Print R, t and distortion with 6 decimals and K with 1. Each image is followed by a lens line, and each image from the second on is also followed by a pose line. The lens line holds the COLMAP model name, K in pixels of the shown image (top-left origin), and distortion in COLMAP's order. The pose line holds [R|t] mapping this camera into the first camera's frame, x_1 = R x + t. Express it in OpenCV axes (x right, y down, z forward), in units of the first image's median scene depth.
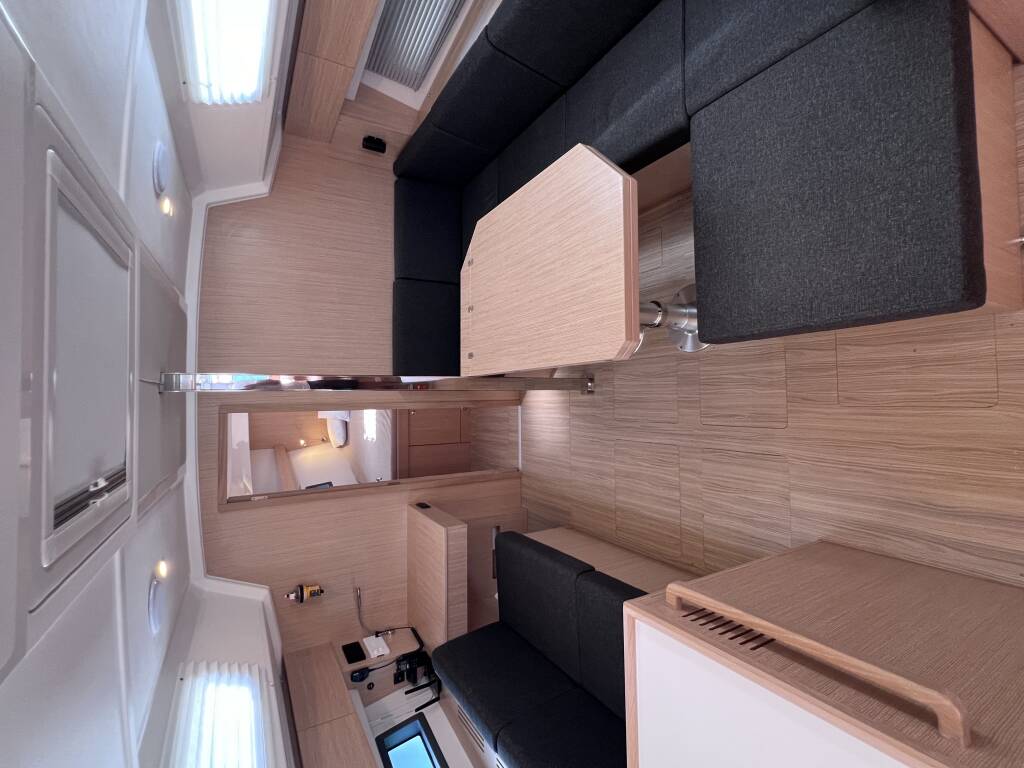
lens RADIAL K [[466.2, 0, 513.1], [0, 466.2, 382.6], [0, 0, 1]] dist [-0.000807, 0.000639]
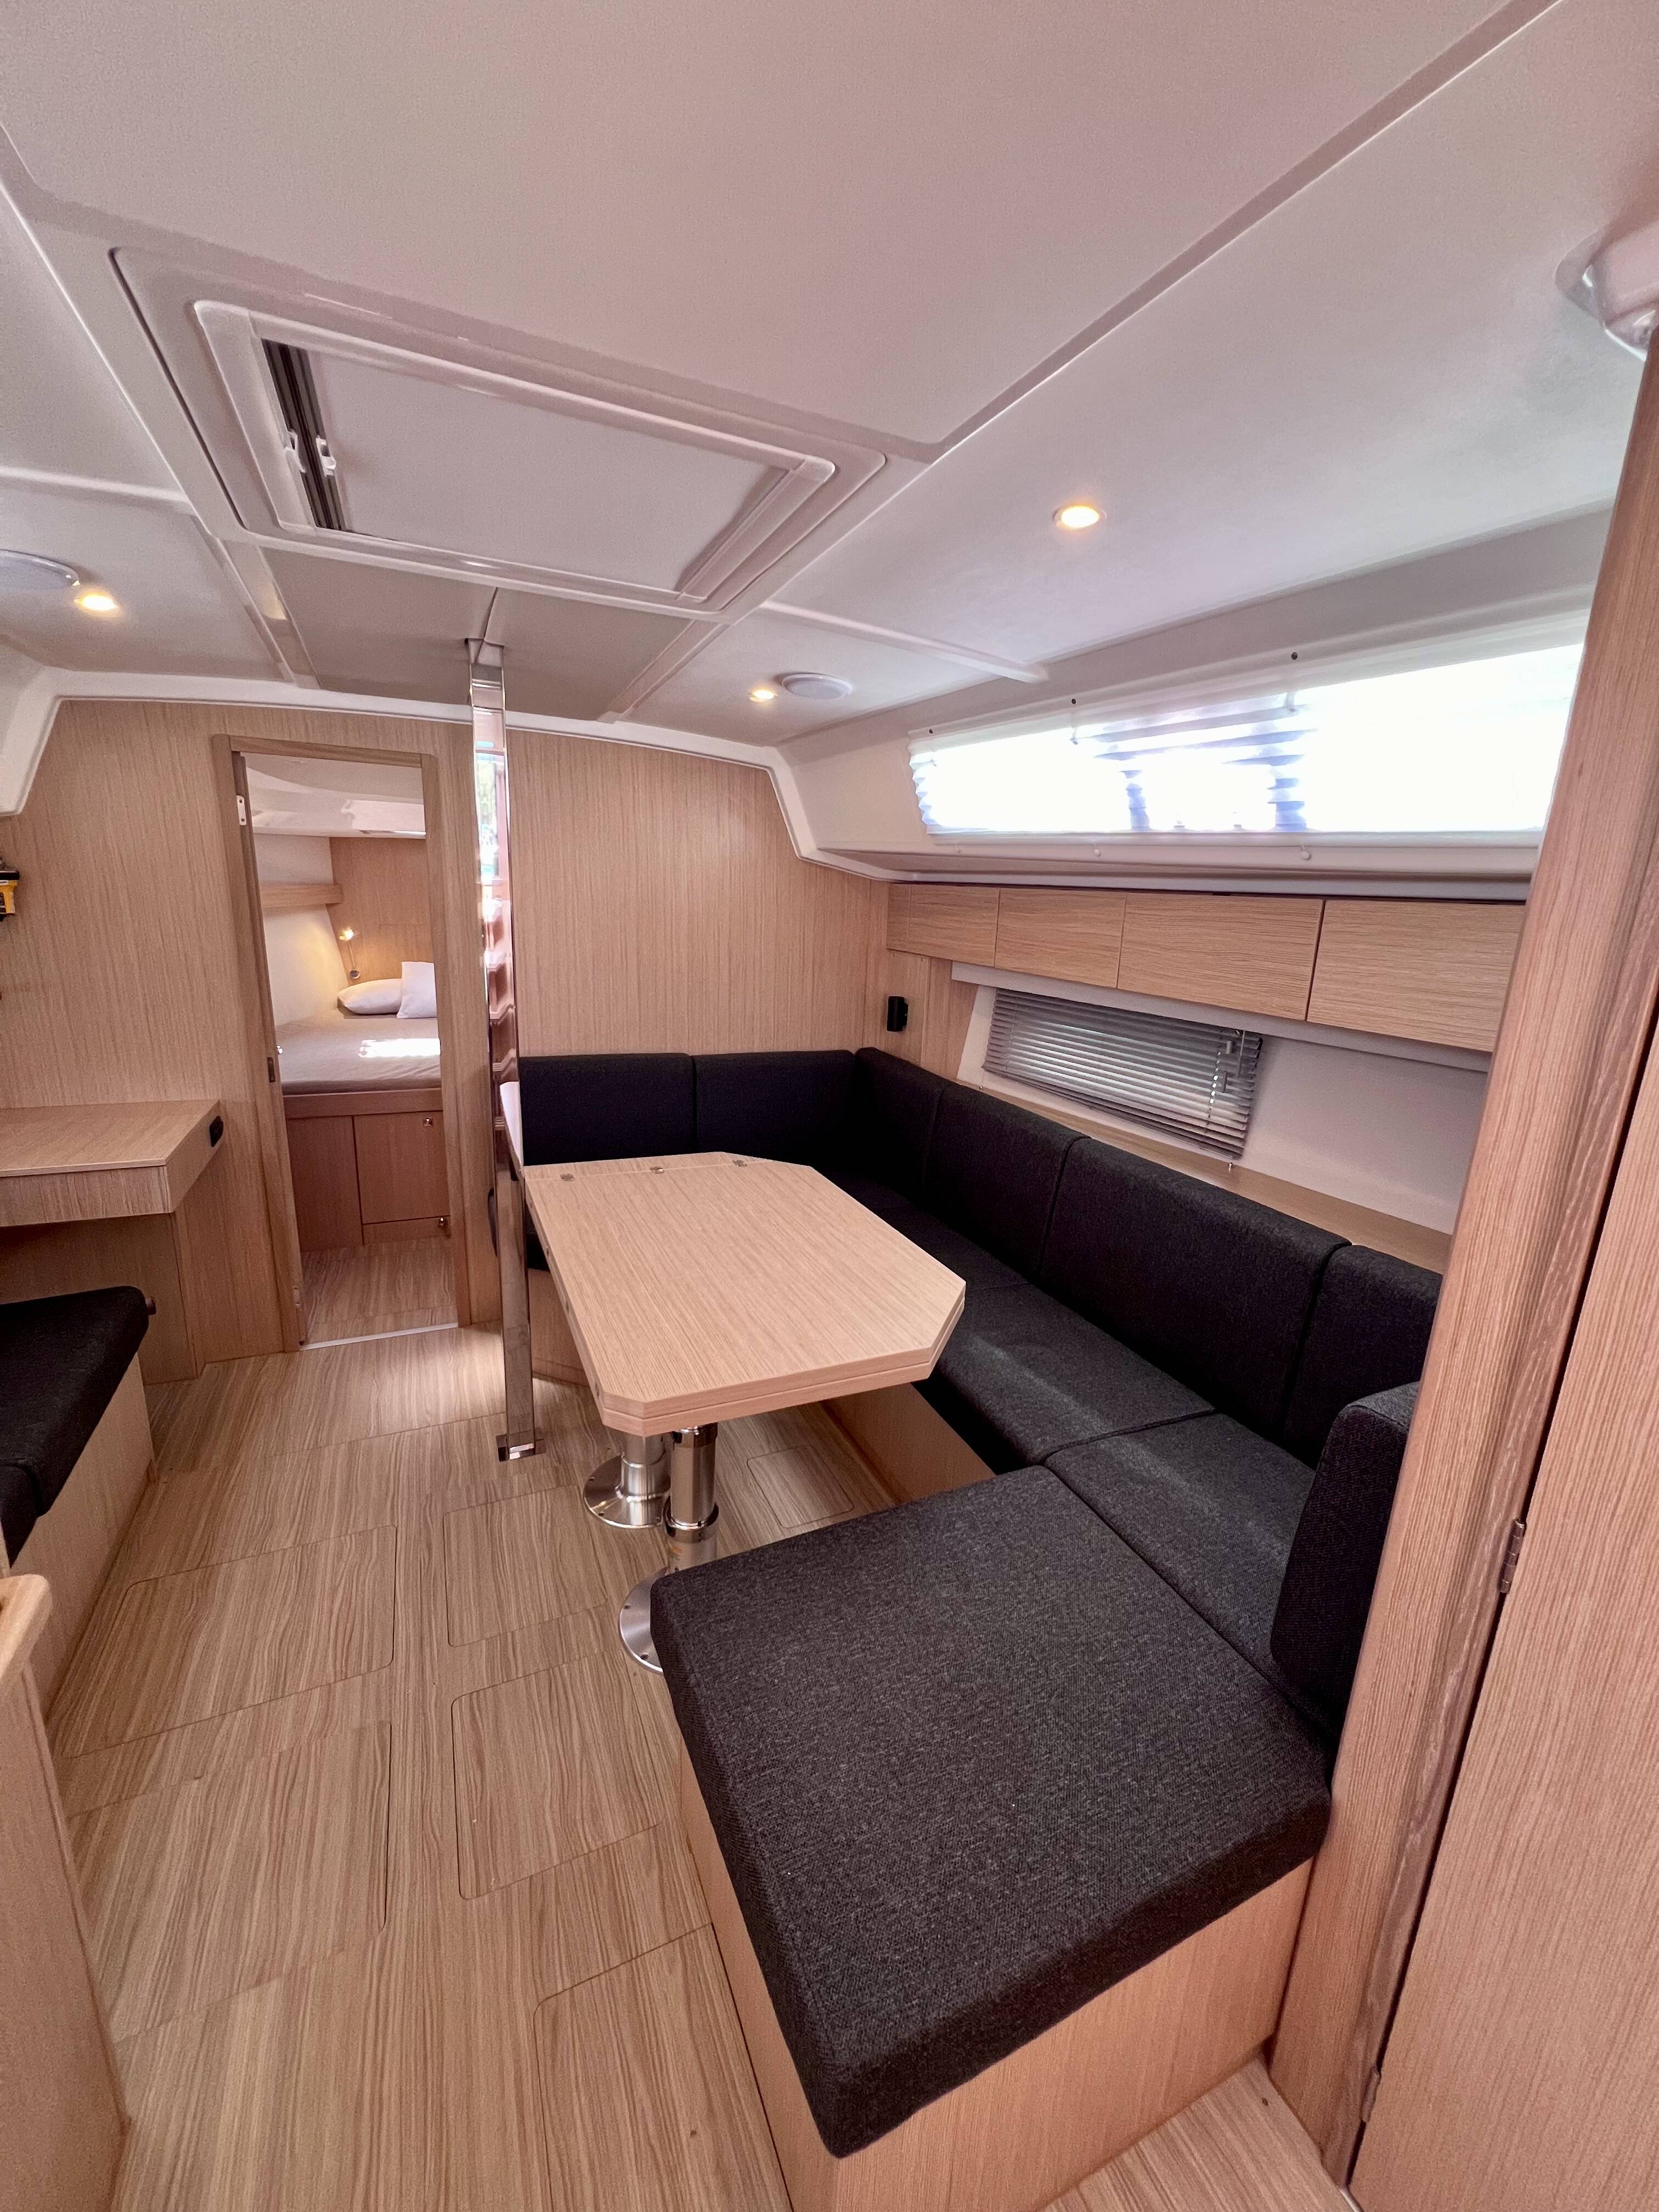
lens RADIAL K [[882.3, 0, 833.3], [0, 882.3, 1107.1], [0, 0, 1]] dist [-0.000560, 0.000830]
pose [[0.159272, 0.957797, -0.239286, 0.134635], [-0.923125, 0.058567, -0.380014, 0.043804], [-0.349962, 0.281416, 0.893494, -0.005703]]
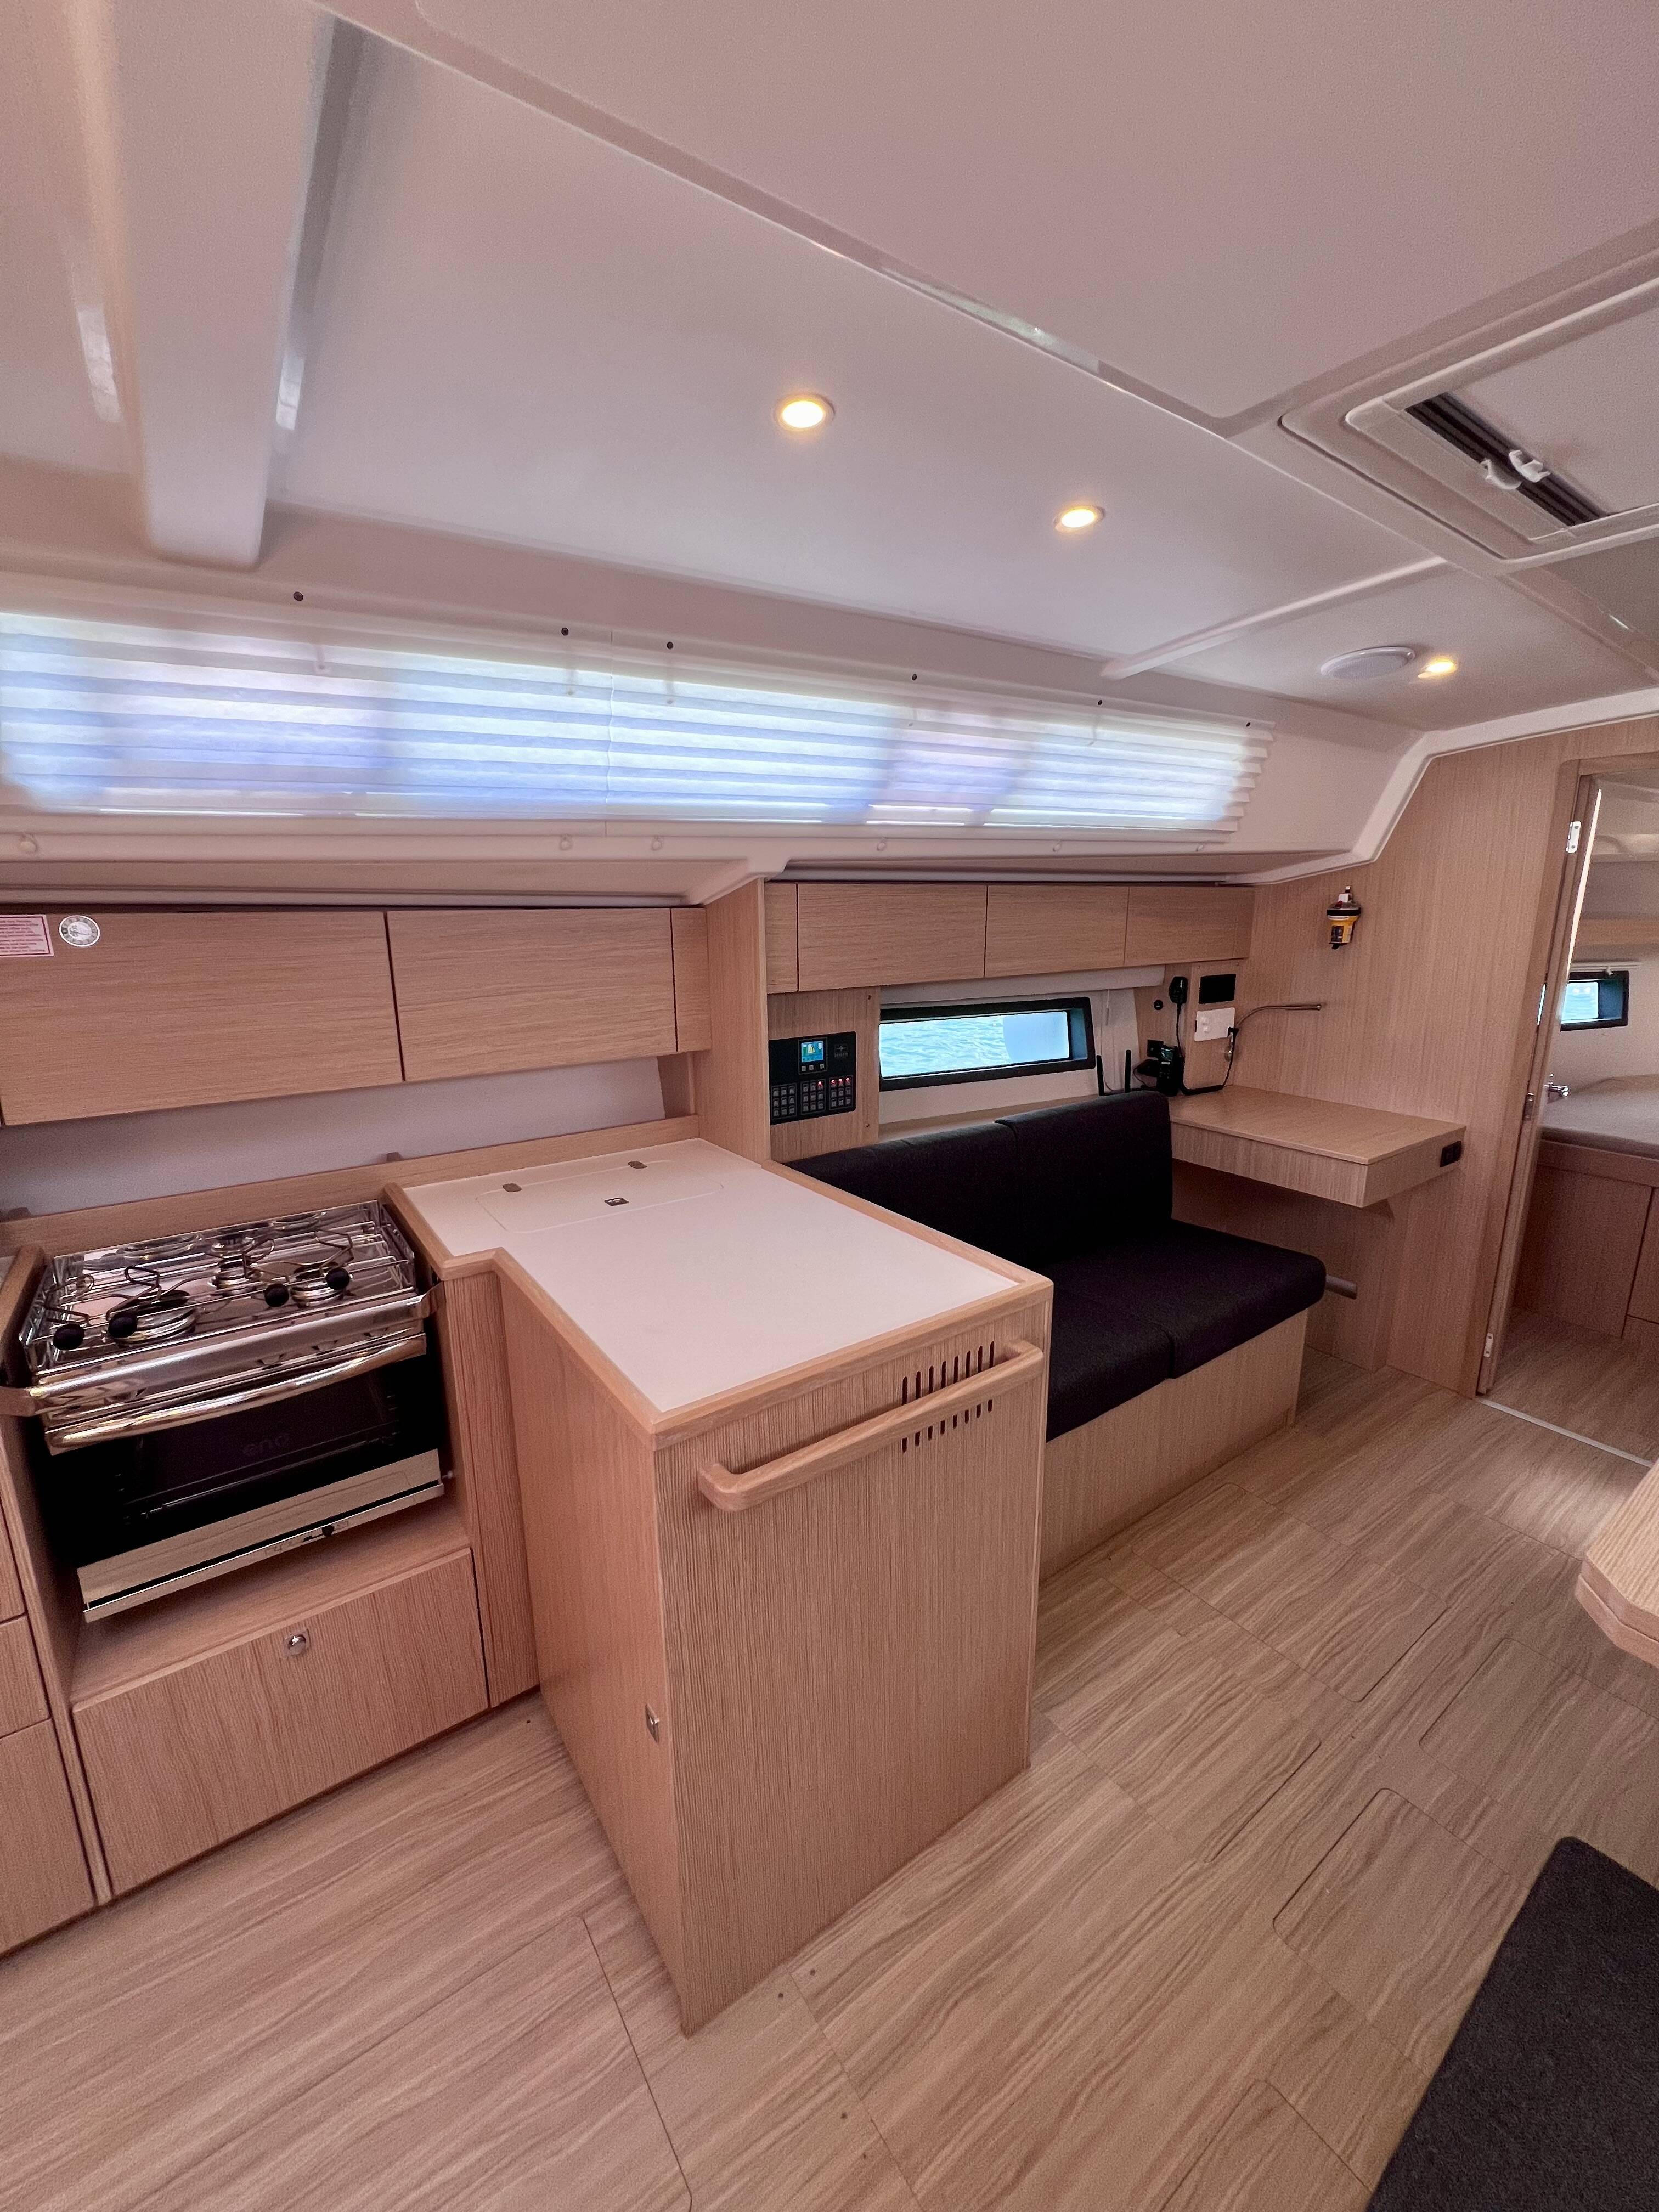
lens RADIAL K [[882.3, 0, 833.3], [0, 882.3, 1107.1], [0, 0, 1]] dist [-0.000560, 0.000830]
pose [[-0.412818, 0.907365, -0.079189, 0.138603], [-0.552500, -0.180347, 0.813768, -0.162451], [0.724103, 0.379690, 0.575769, 0.013326]]
